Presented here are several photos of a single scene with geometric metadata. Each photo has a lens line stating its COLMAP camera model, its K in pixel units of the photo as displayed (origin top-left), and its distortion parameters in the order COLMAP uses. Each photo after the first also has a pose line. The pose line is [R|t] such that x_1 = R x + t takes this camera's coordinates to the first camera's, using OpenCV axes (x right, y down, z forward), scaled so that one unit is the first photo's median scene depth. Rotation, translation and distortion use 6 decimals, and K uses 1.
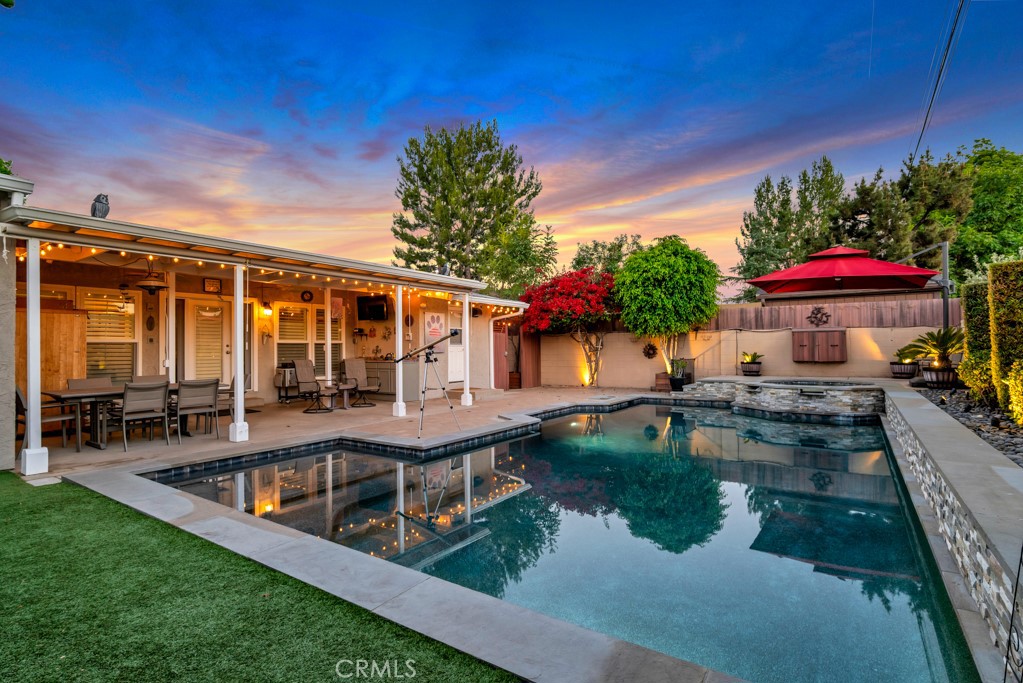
lens RADIAL K [[500.3, 0, 511.5], [0, 500.3, 341.5], [0, 0, 1]] dist [-0.012811, 0.001940]
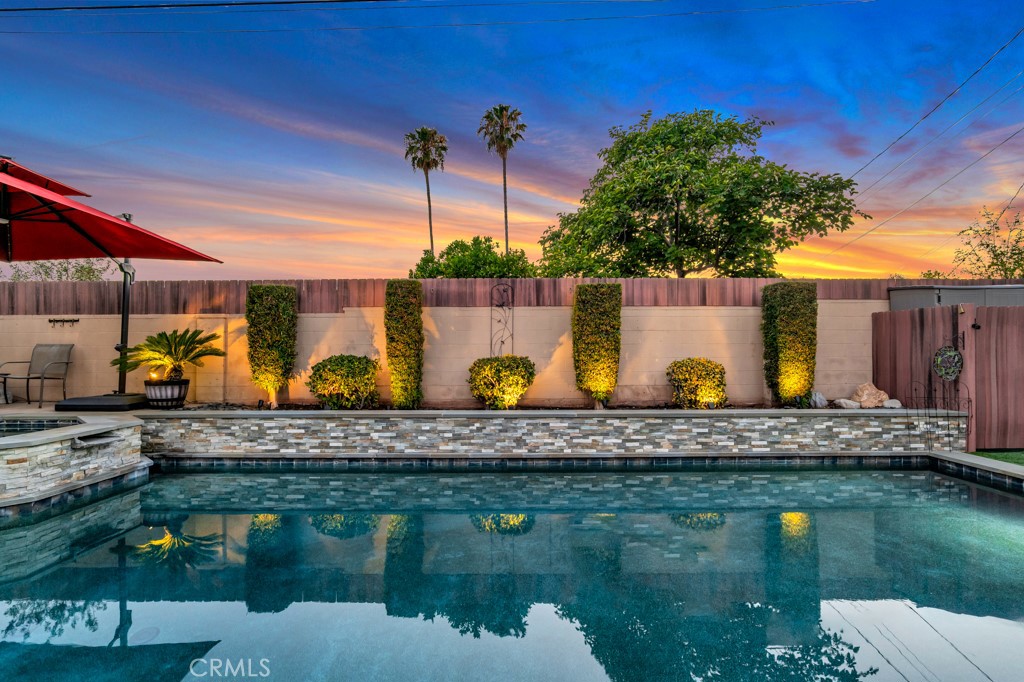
lens RADIAL K [[486.7, 0, 512.0], [0, 486.7, 341.0], [0, 0, 1]] dist [-0.018194, 0.001875]
pose [[-0.572109, 0.027891, 0.819703, -0.038298], [-0.004469, 0.999301, -0.037121, 0.011742], [-0.820166, -0.024900, -0.571584, 0.663056]]
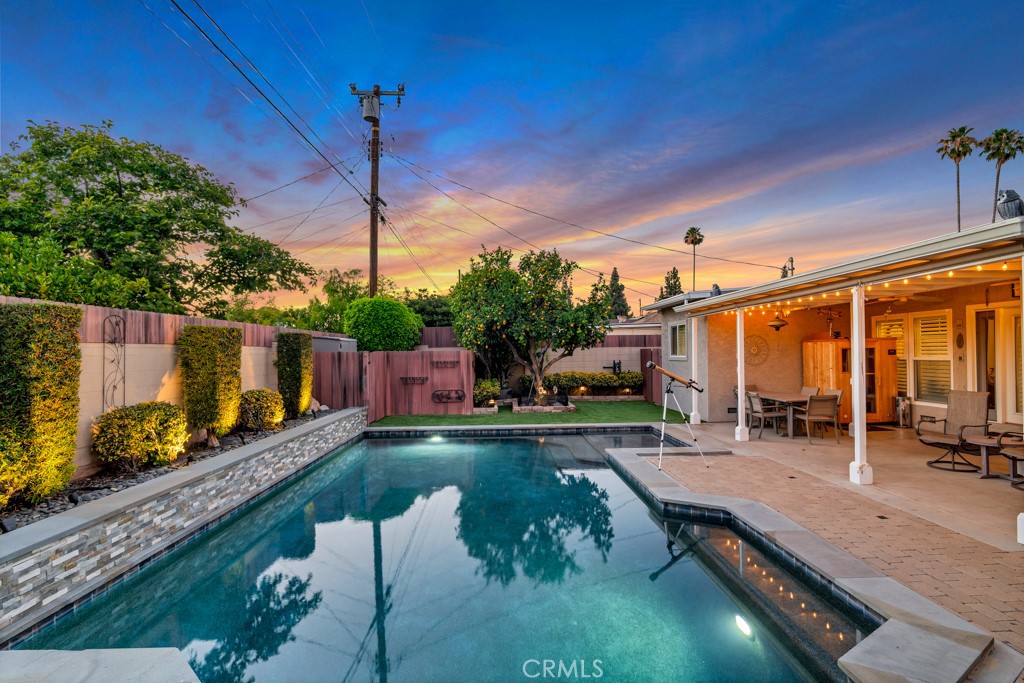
lens RADIAL K [[492.2, 0, 515.8], [0, 492.2, 344.9], [0, 0, 1]] dist [-0.007877, 0.008217]
pose [[-0.803363, 0.011812, -0.595372, 0.399229], [0.029725, 0.999352, -0.020282, -0.026581], [0.594747, -0.033991, -0.803194, 0.941381]]
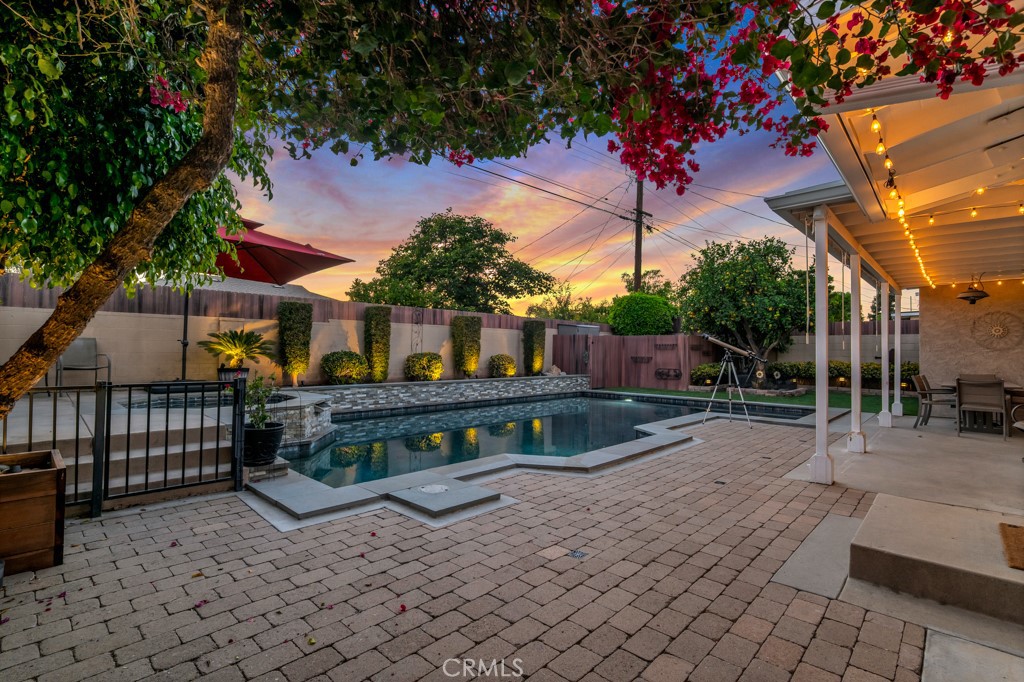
lens RADIAL K [[492.2, 0, 515.8], [0, 492.2, 344.4], [0, 0, 1]] dist [-0.007877, 0.008217]
pose [[-0.989790, 0.001649, 0.142524, 0.094720], [-0.002747, 0.999527, -0.030638, 0.021873], [-0.142507, -0.030716, -0.989317, 1.288987]]
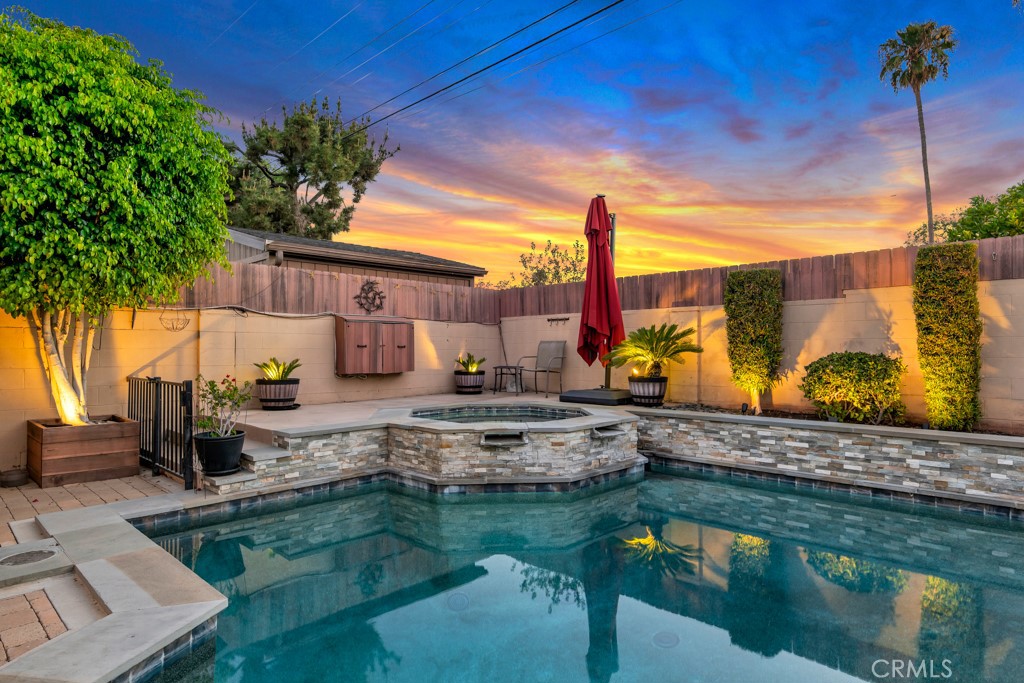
lens RADIAL K [[582.7, 0, 505.1], [0, 582.7, 340.1], [0, 0, 1]] dist [-0.000240, 0.000115]
pose [[0.167631, 0.023150, 0.985578, -0.029395], [-0.014418, 0.999675, -0.021029, 0.012567], [-0.985744, -0.010685, 0.167910, 0.713061]]
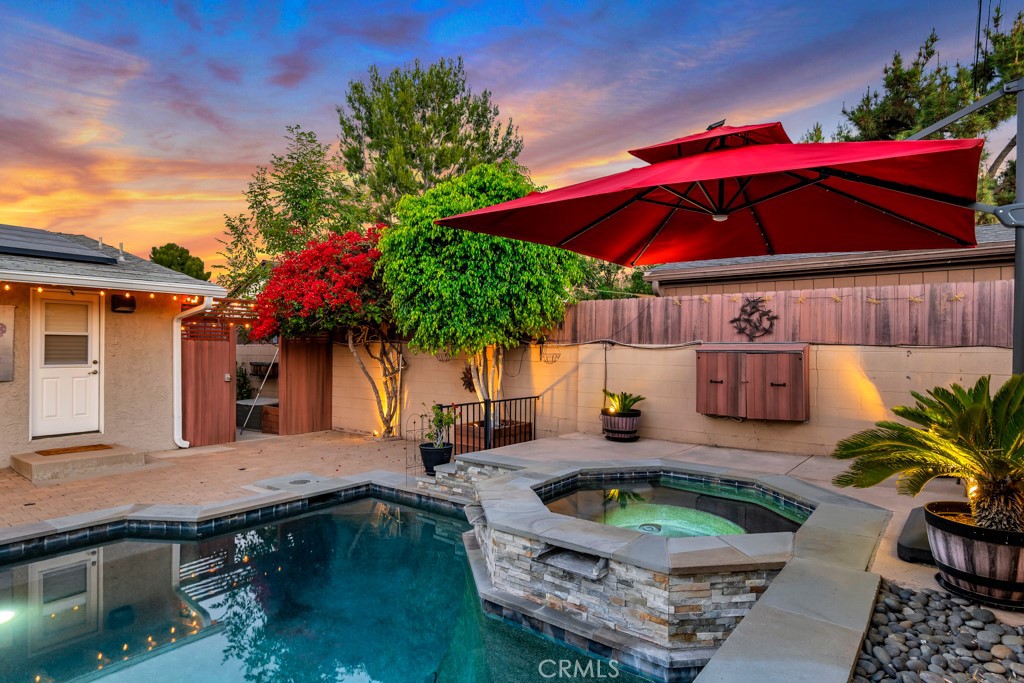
lens RADIAL K [[574.0, 0, 513.8], [0, 574.0, 346.0], [0, 0, 1]] dist [0.007749, -0.001054]
pose [[0.998500, 0.015496, -0.052505, 0.414710], [-0.015035, 0.999845, 0.009162, -0.026040], [0.052639, -0.008359, 0.998579, 0.449164]]
